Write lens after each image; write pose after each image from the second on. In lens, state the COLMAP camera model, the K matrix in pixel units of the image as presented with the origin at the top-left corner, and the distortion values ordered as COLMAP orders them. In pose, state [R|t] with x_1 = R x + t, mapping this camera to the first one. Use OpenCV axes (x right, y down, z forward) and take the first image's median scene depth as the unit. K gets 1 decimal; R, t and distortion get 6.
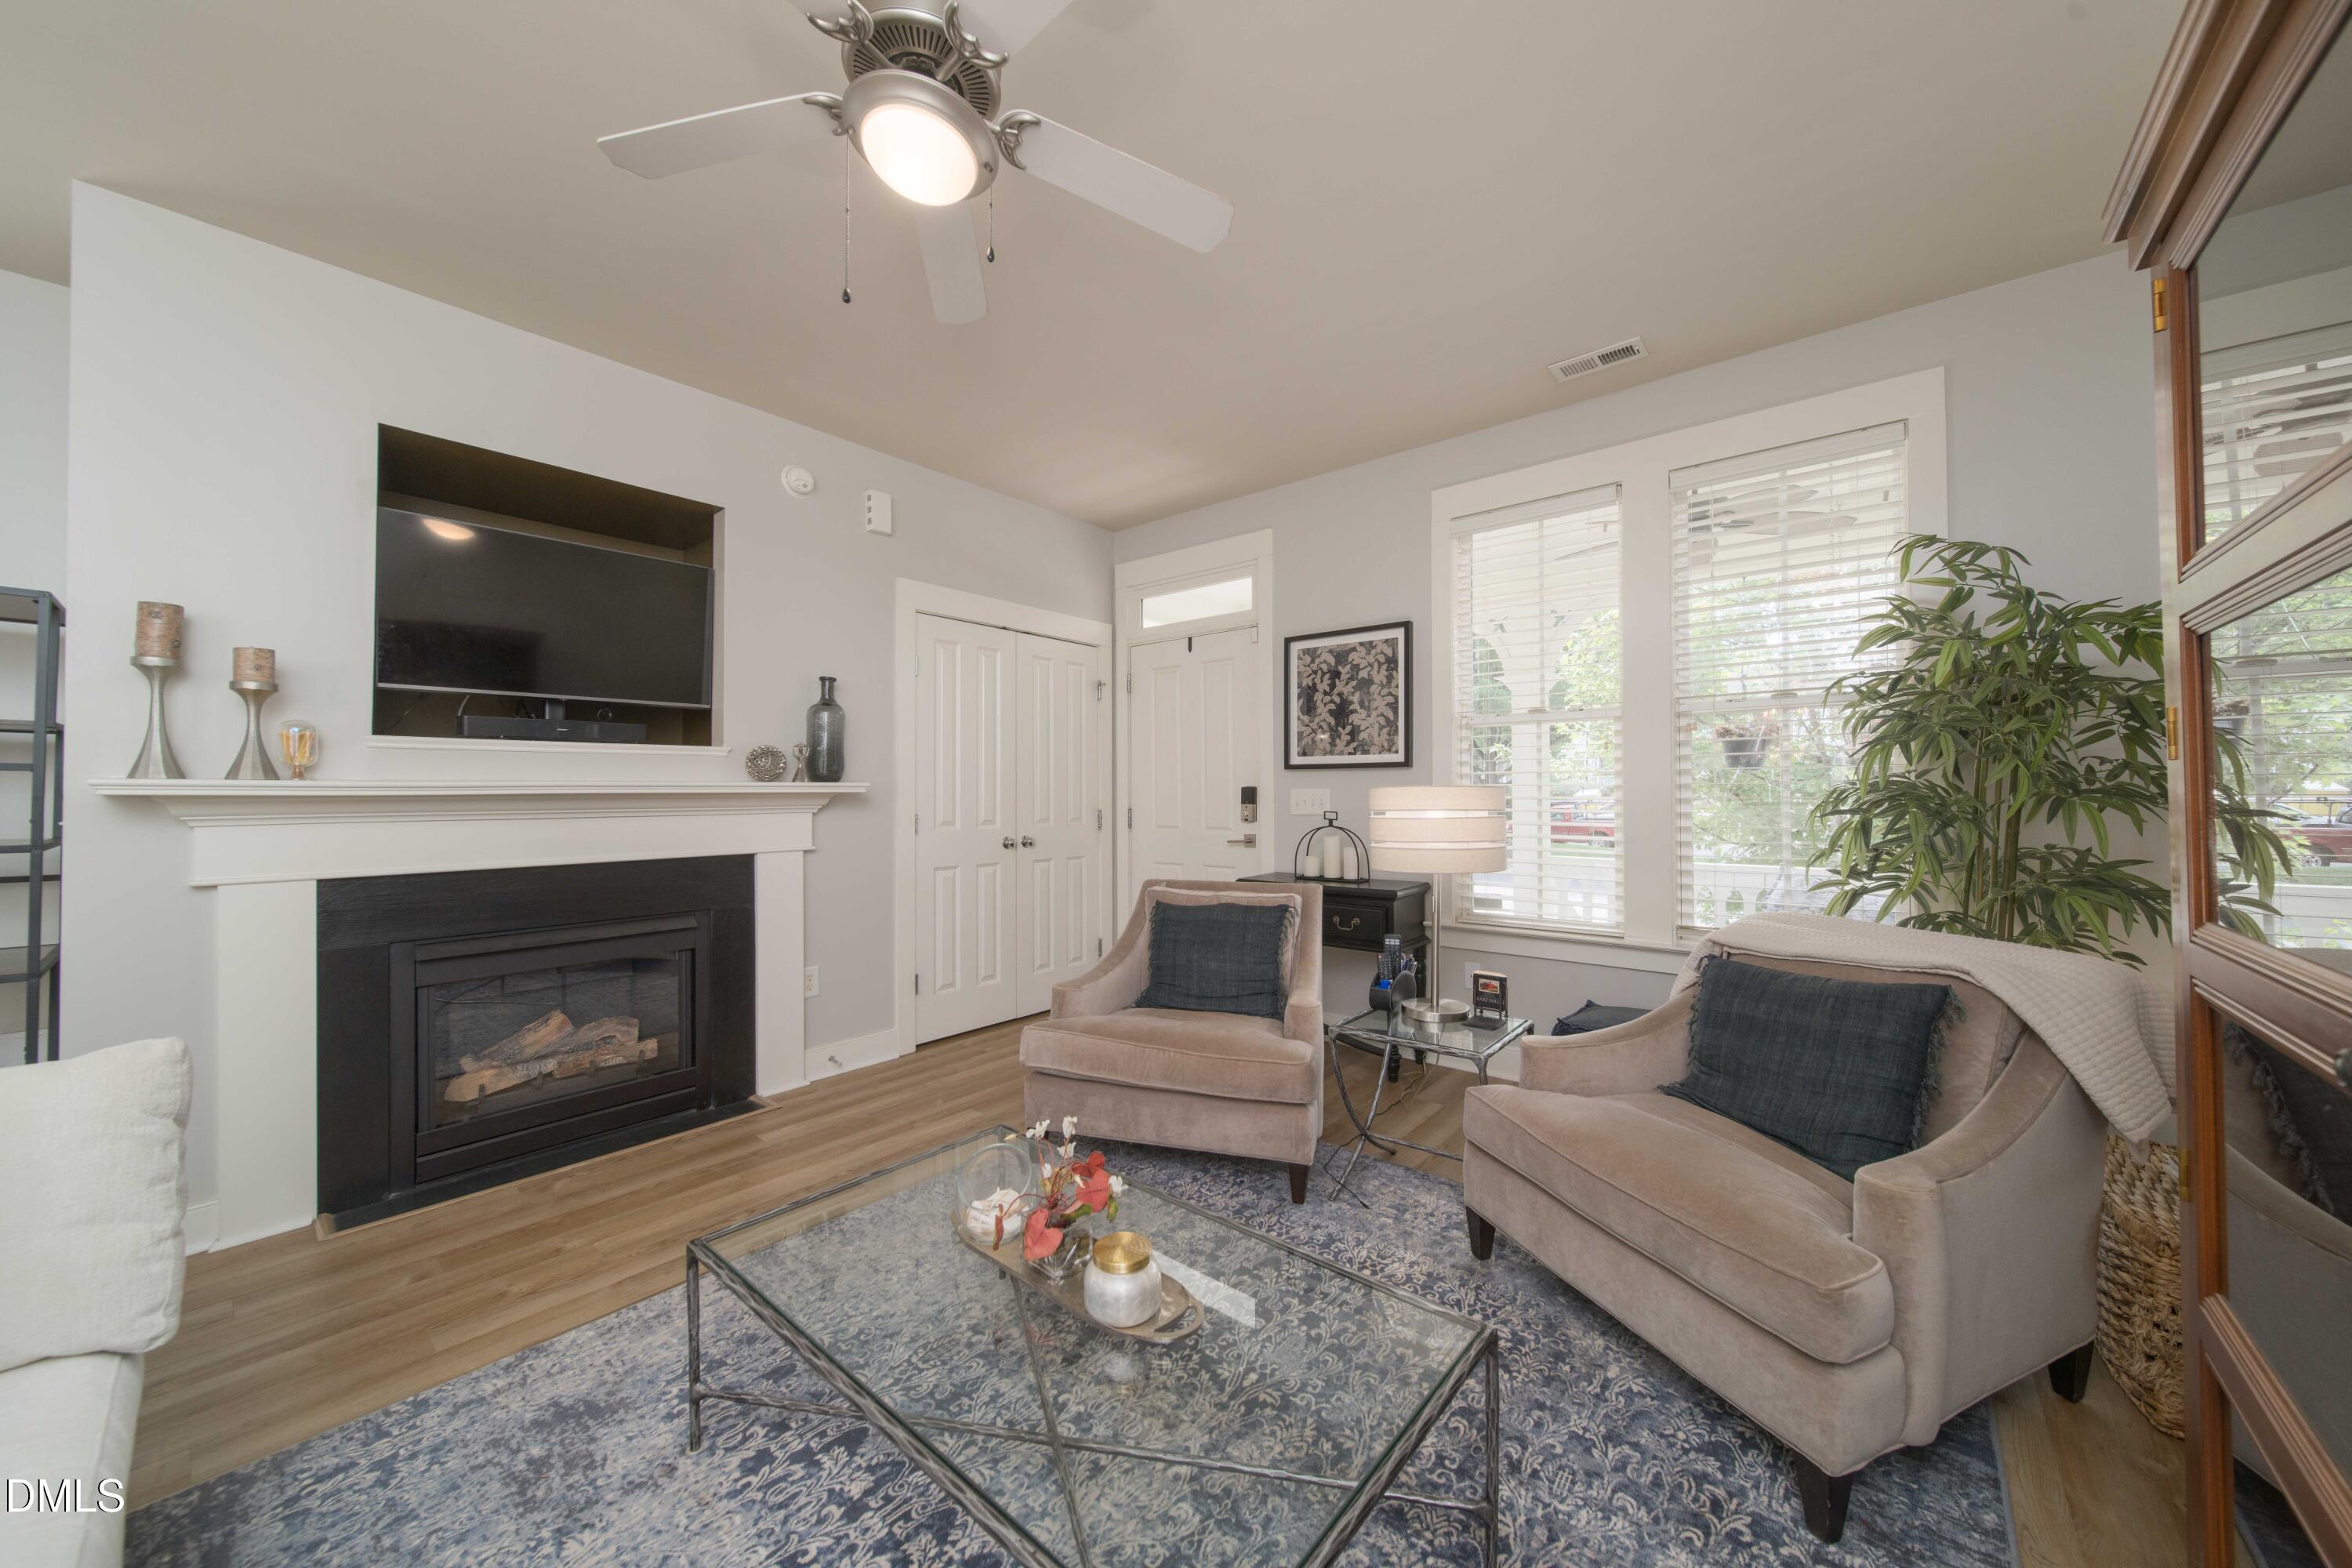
lens RADIAL K [[828.7, 0, 1176.8], [0, 828.7, 790.2], [0, 0, 1]] dist [0.001916, -0.001438]
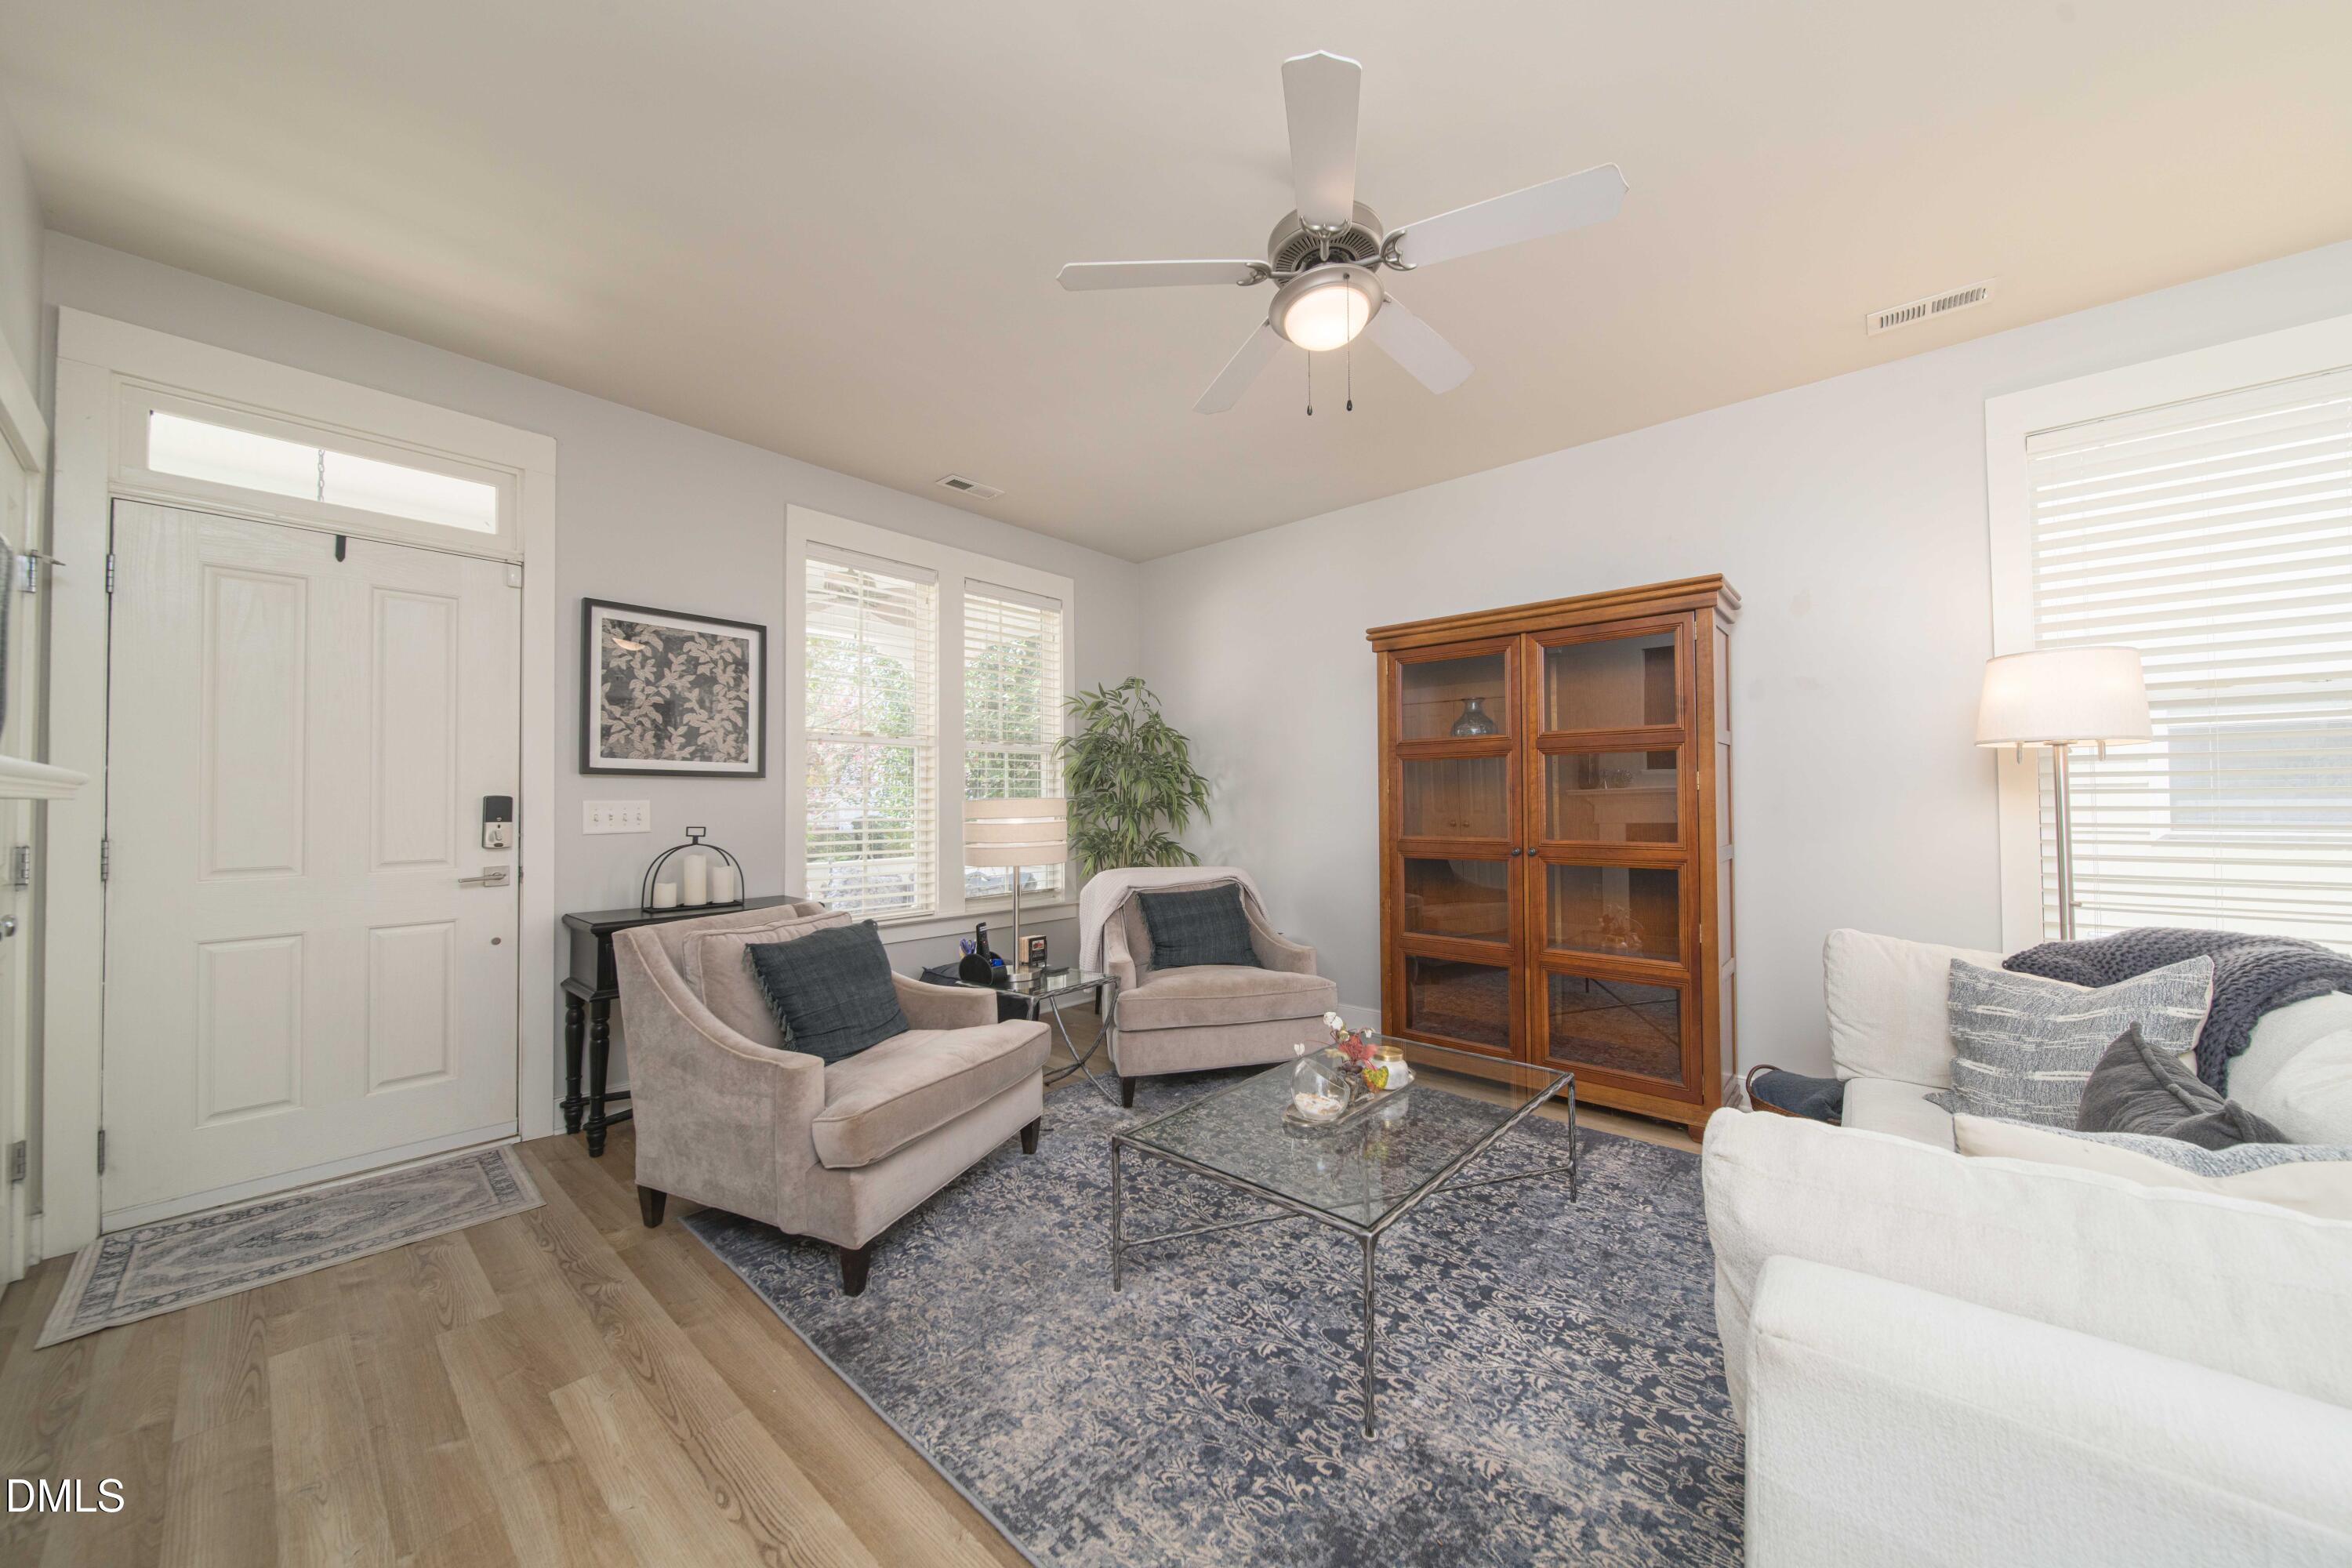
lens RADIAL K [[828.7, 0, 1178.7], [0, 828.7, 789.1], [0, 0, 1]] dist [0.001916, -0.001438]
pose [[0.023056, 0.018541, 0.999562, -0.644684], [0.001359, 0.999826, -0.018578, 0.003577], [-0.999733, 0.001787, 0.023027, 0.478727]]
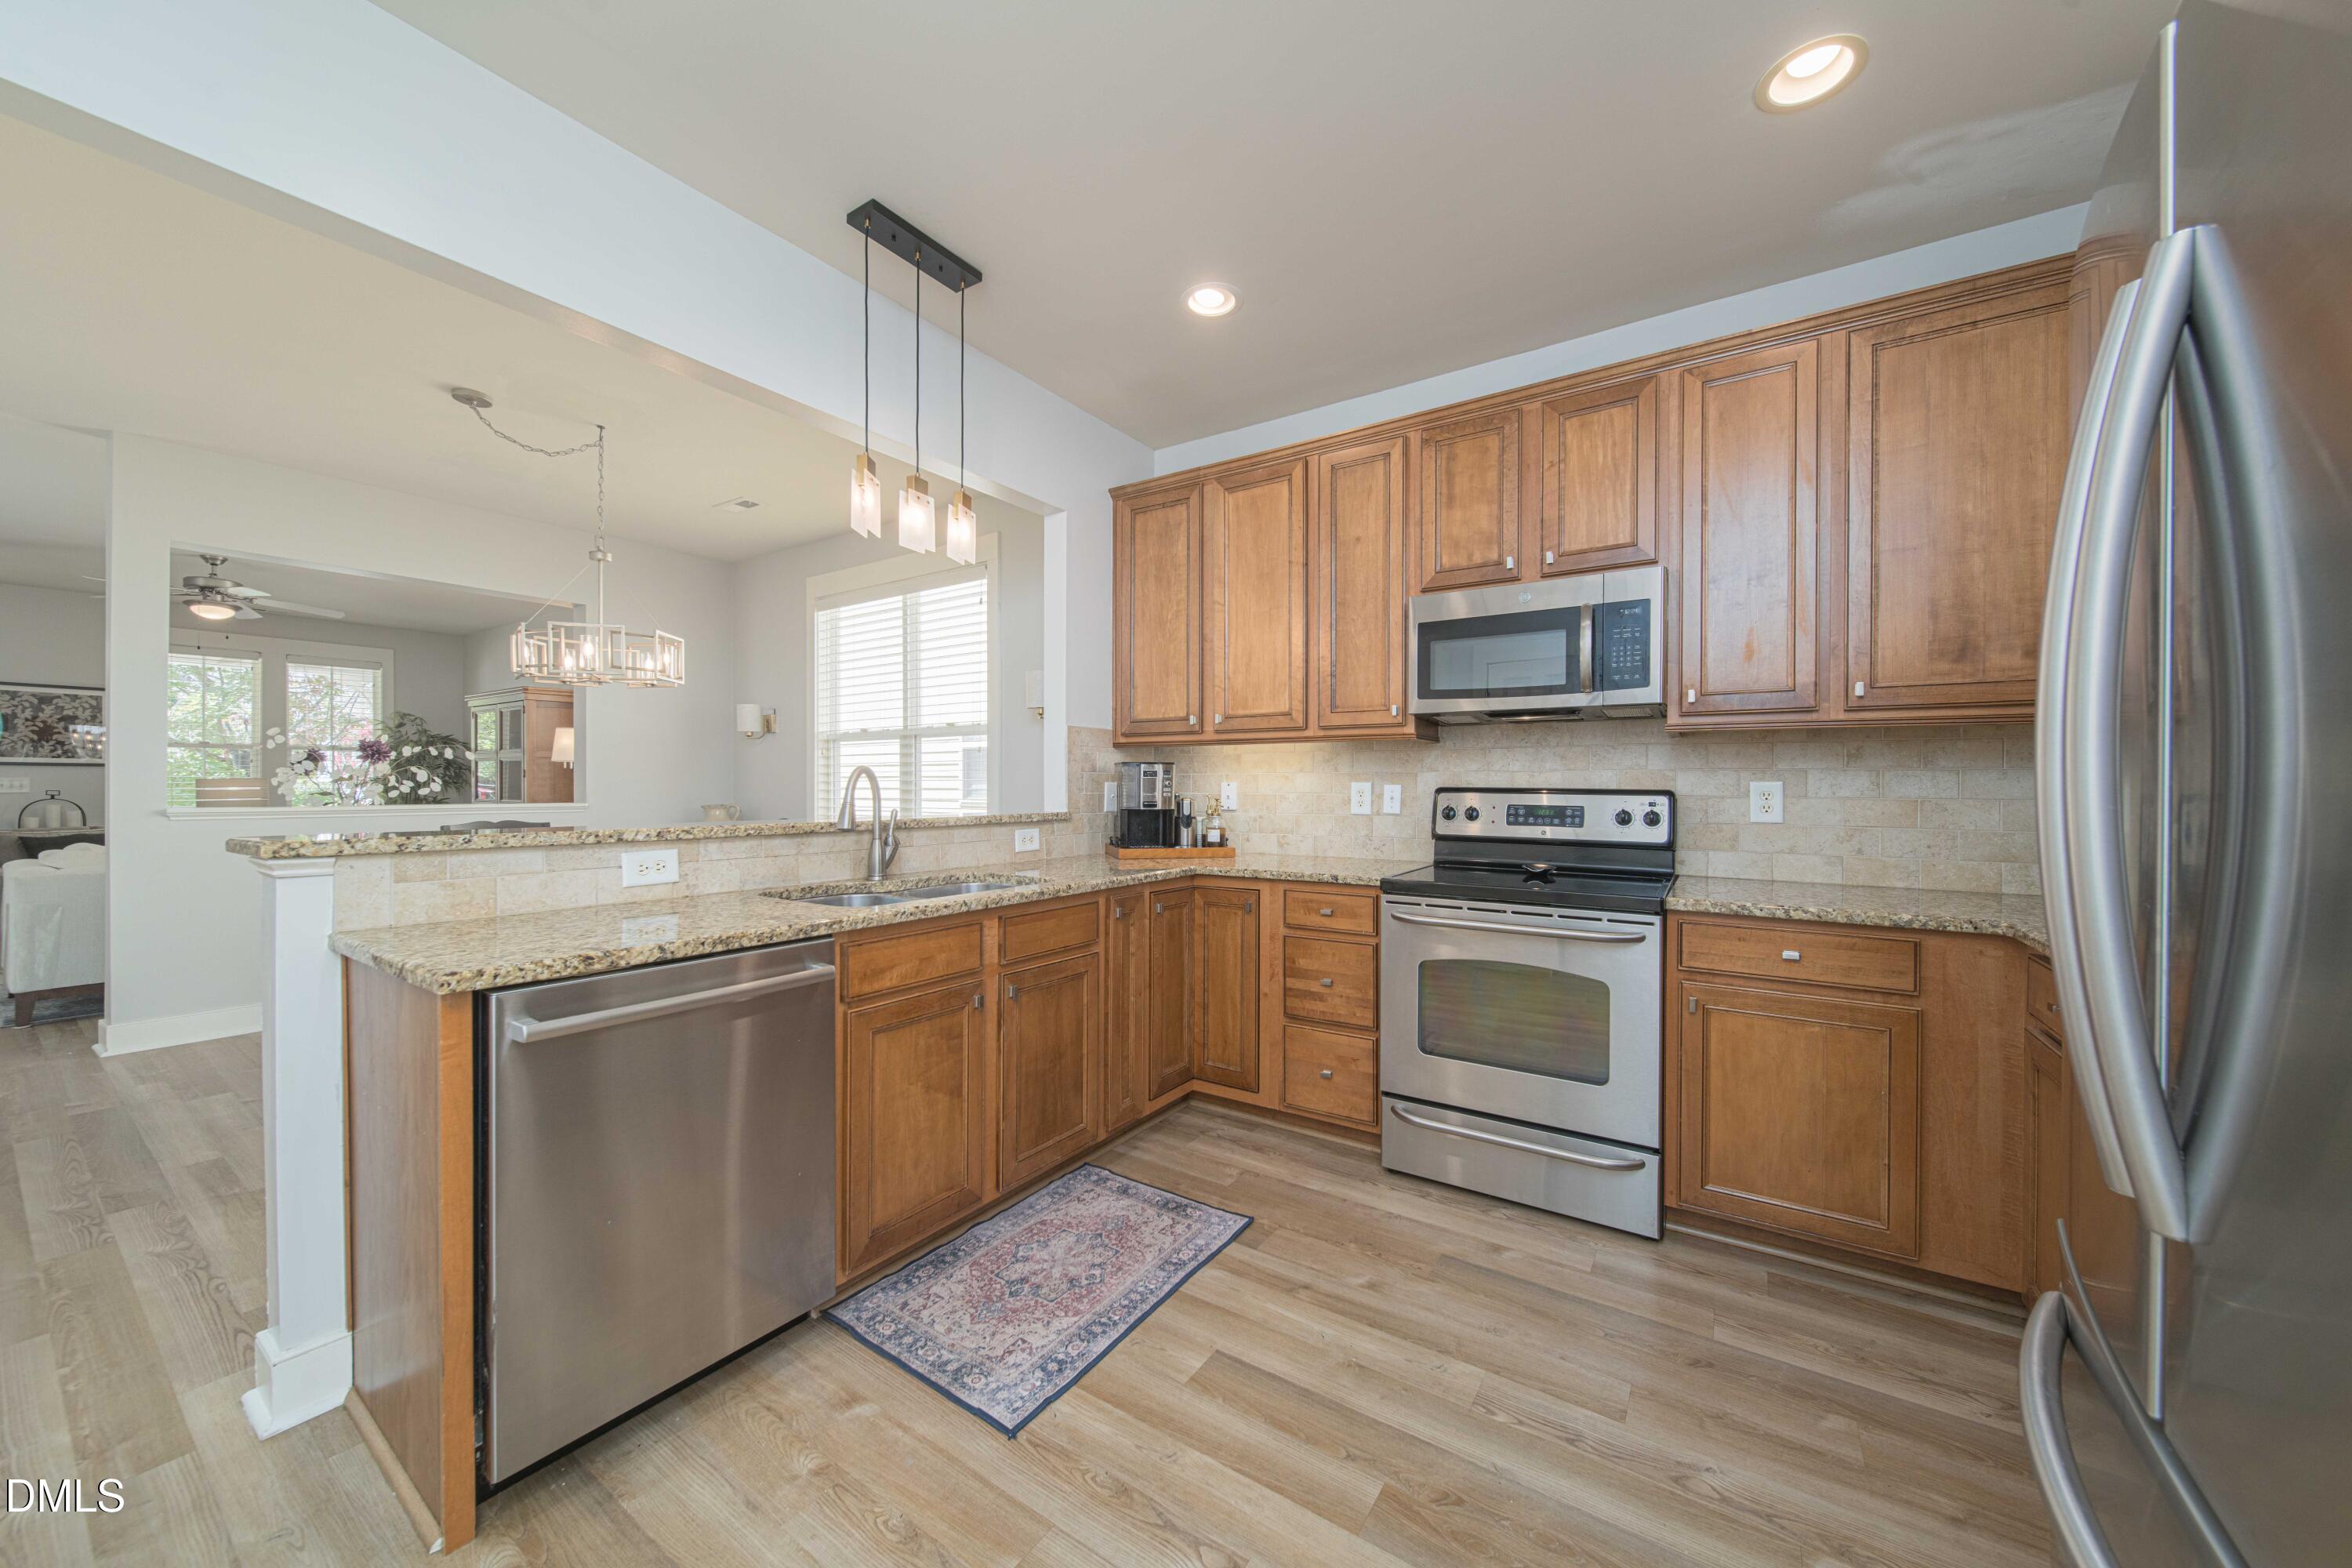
lens RADIAL K [[828.7, 0, 1172.5], [0, 828.7, 782.0], [0, 0, 1]] dist [0.001916, -0.001438]
pose [[-0.105114, -0.001378, 0.994459, -1.774807], [-0.005382, 0.999985, 0.000816, -0.006101], [-0.994446, -0.005267, -0.105120, -1.148987]]
